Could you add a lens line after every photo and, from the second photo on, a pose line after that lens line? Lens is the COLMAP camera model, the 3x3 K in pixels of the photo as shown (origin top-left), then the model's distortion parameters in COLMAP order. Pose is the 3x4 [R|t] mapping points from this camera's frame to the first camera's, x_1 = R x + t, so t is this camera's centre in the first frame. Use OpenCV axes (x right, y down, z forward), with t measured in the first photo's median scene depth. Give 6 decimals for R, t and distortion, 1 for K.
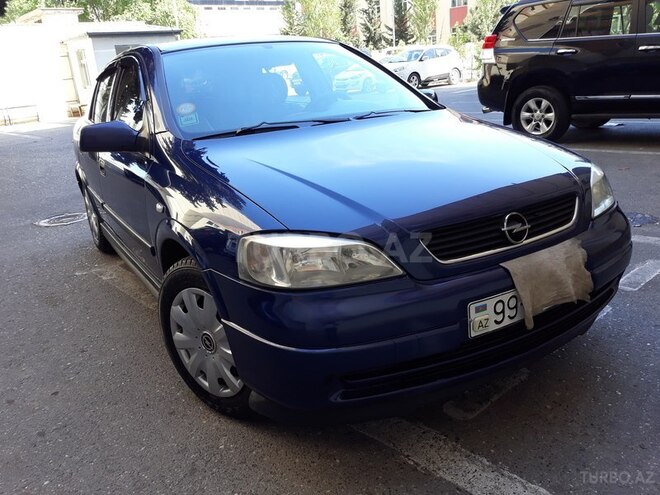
lens RADIAL K [[599.7, 0, 318.4], [0, 599.7, 247.1], [0, 0, 1]] dist [0.012122, -0.002014]
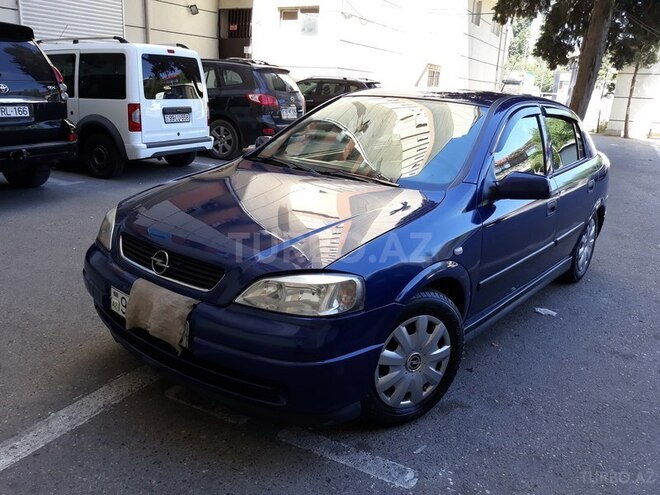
lens RADIAL K [[599.7, 0, 318.4], [0, 599.7, 247.1], [0, 0, 1]] dist [0.012122, -0.002014]
pose [[0.275280, 0.346791, -0.896636, 1.622357], [-0.342044, 0.906973, 0.245776, -0.511600], [0.898458, 0.239032, 0.368289, 0.852492]]
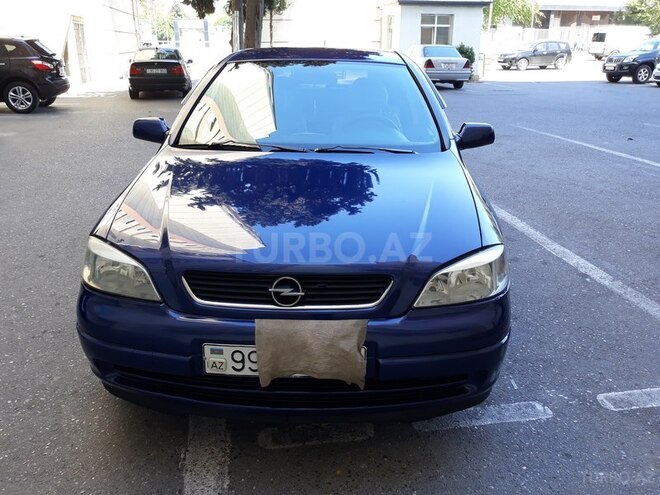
lens RADIAL K [[599.7, 0, 318.4], [0, 599.7, 247.1], [0, 0, 1]] dist [0.012122, -0.002014]
pose [[0.821115, 0.261329, -0.507423, 0.911360], [-0.224882, 0.965238, 0.133204, -0.266560], [0.524594, 0.004734, 0.851340, 0.147244]]
